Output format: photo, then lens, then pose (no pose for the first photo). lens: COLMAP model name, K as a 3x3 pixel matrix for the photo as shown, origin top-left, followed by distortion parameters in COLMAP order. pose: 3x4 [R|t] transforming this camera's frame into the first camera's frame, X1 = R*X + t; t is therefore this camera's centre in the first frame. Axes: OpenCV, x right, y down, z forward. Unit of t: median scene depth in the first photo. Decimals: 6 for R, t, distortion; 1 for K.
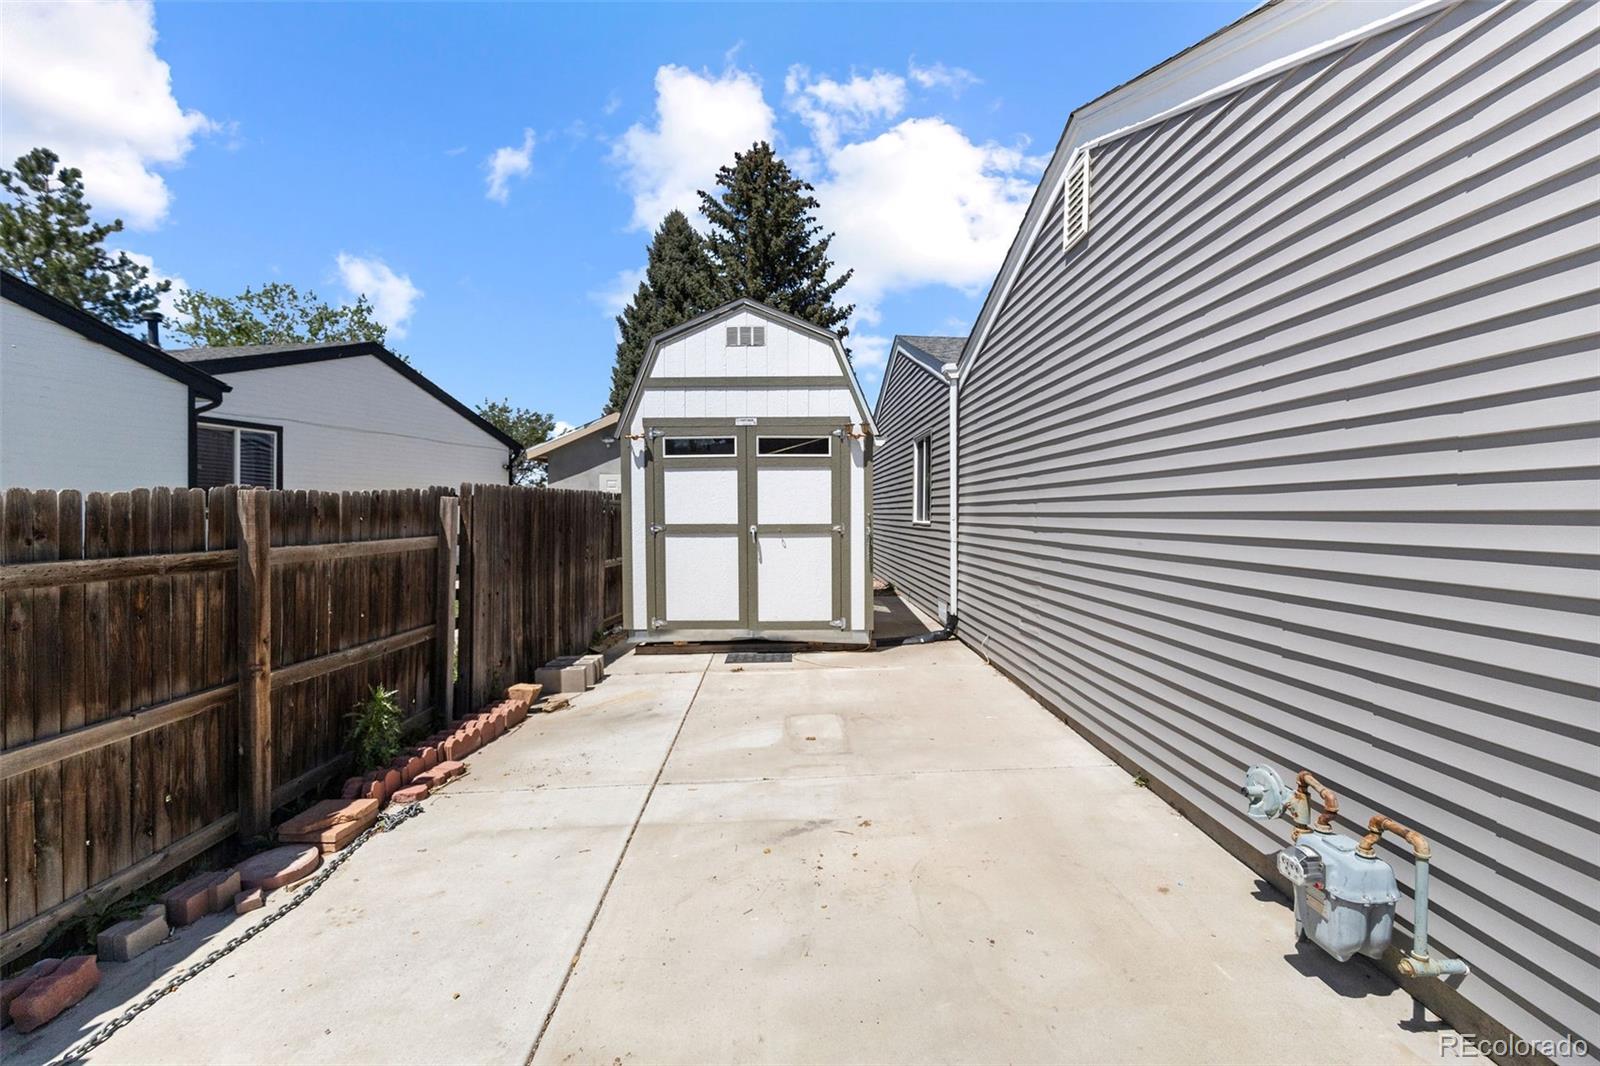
lens RADIAL K [[720.8, 0, 807.0], [0, 720.8, 537.2], [0, 0, 1]] dist [0.013246, -0.002458]
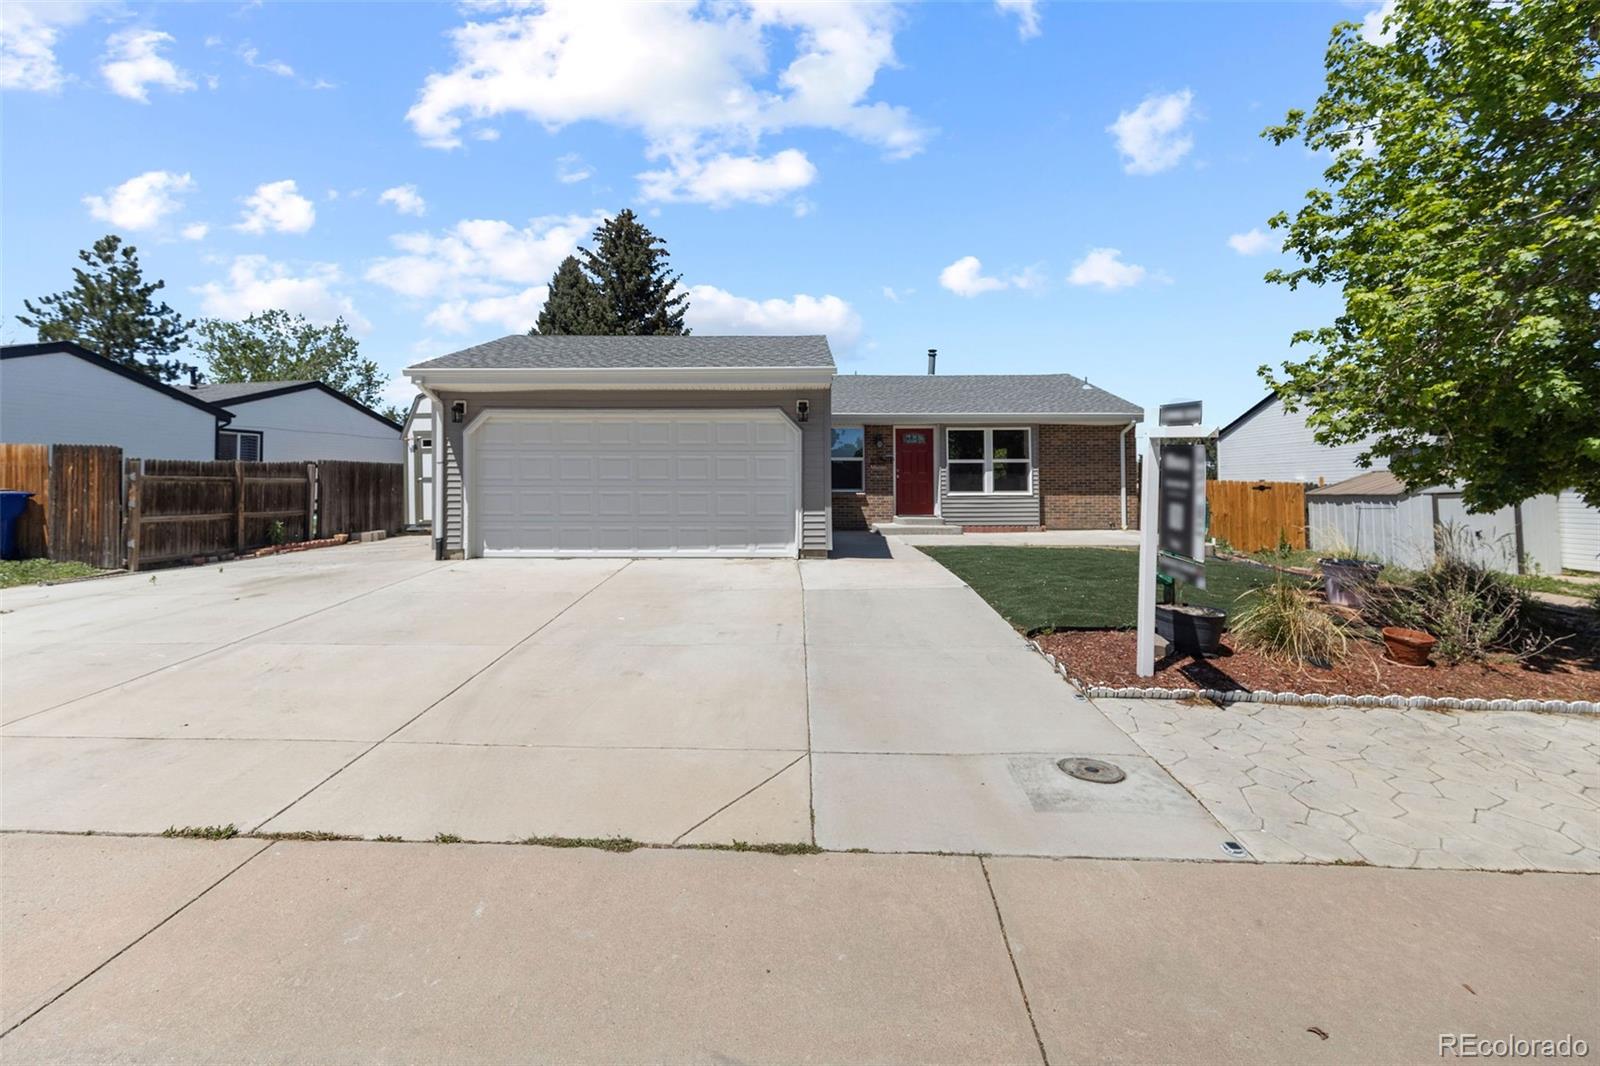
lens RADIAL K [[720.8, 0, 785.0], [0, 720.8, 494.9], [0, 0, 1]] dist [0.013246, -0.002458]
pose [[0.999690, -0.008471, -0.023393, 0.311653], [0.007787, 0.999544, -0.029188, 0.035251], [0.023629, 0.028997, 0.999300, -0.389420]]
